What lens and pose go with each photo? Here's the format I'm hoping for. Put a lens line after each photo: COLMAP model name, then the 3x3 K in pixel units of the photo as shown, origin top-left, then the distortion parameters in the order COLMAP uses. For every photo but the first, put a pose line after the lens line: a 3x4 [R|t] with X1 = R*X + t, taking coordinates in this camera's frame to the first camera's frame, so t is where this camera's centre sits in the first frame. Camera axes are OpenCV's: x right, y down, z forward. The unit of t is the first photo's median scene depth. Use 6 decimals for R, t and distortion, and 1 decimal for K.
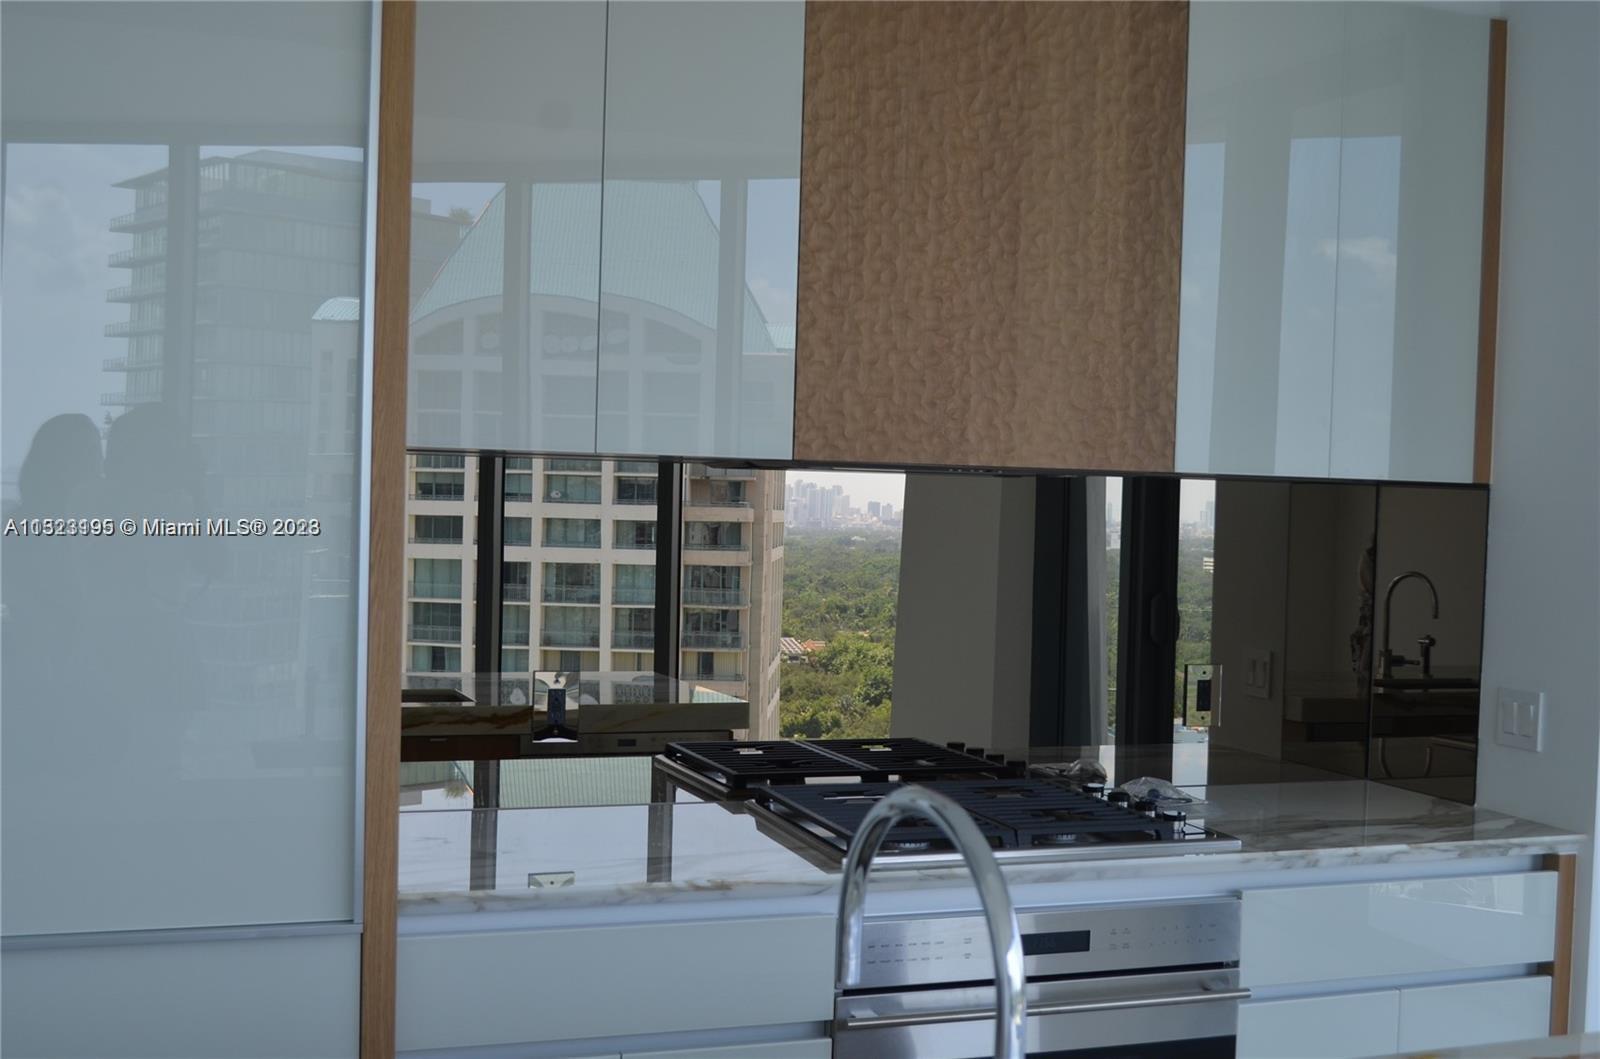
lens RADIAL K [[1748.2, 0, 797.7], [0, 1748.2, 538.7], [0, 0, 1]] dist [-0.055216, 0.000000]
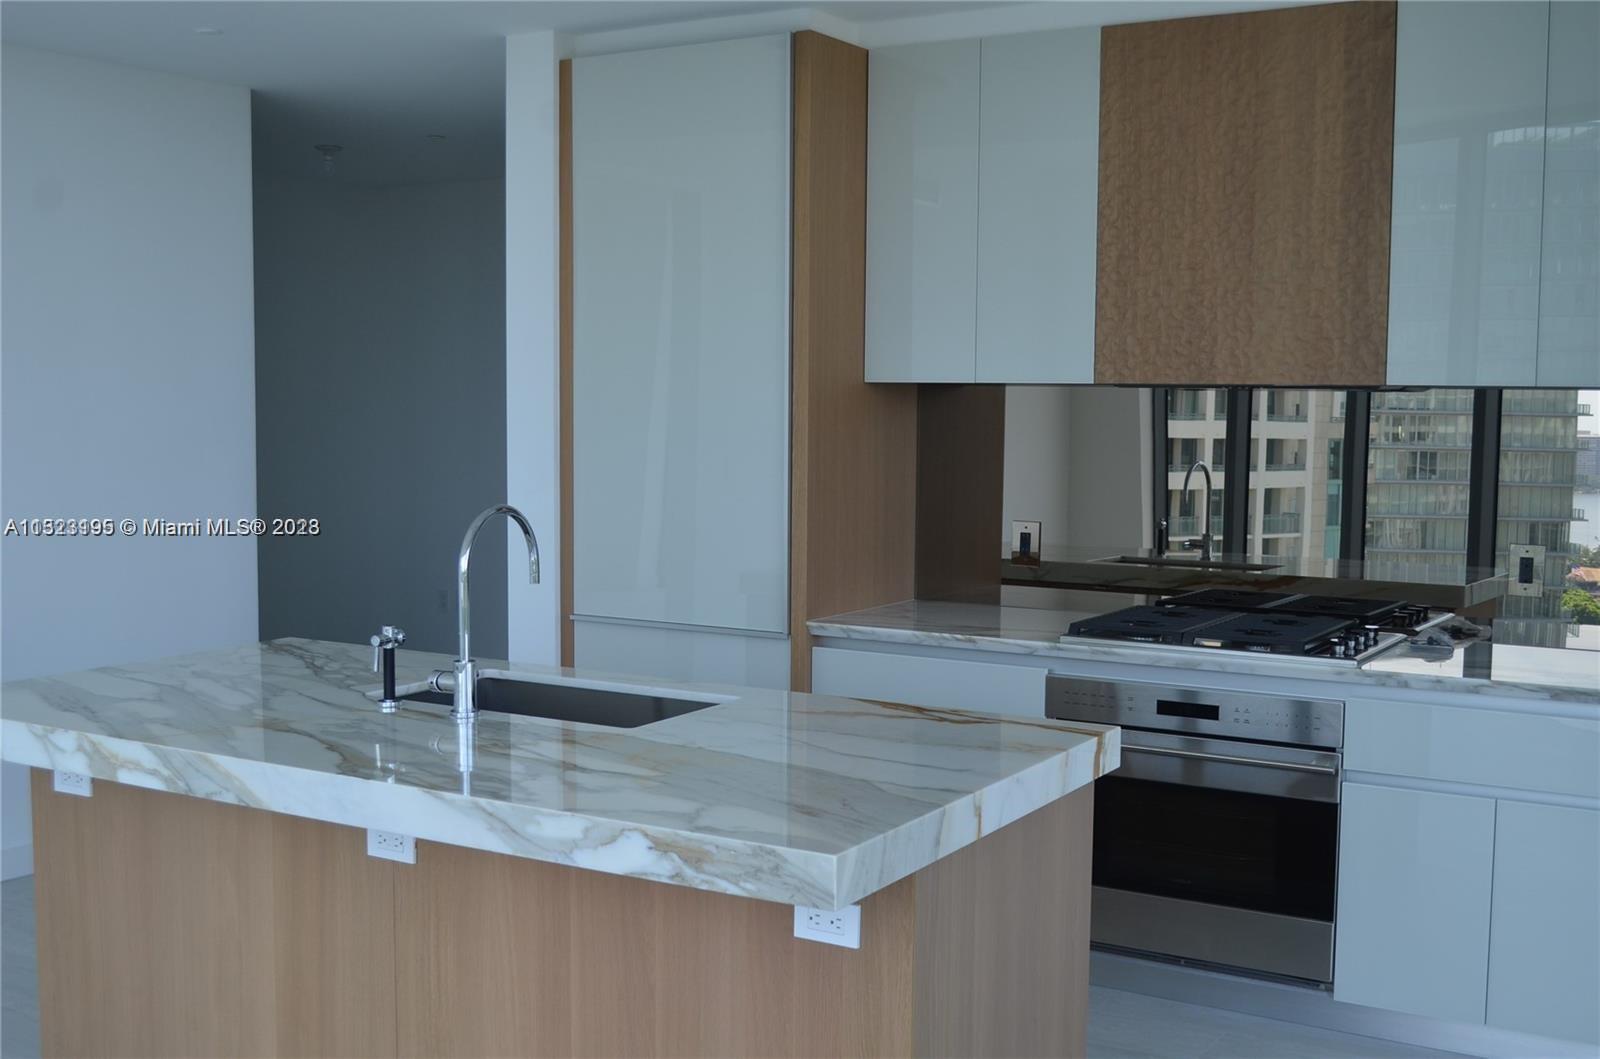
lens RADIAL K [[1748.2, 0, 800.5], [0, 1748.2, 527.4], [0, 0, 1]] dist [-0.055216, 0.000000]
pose [[0.642521, 0.035695, -0.765436, 0.969629], [-0.011275, 0.999247, 0.037134, 0.025819], [0.766185, -0.015229, 0.642440, -0.175685]]
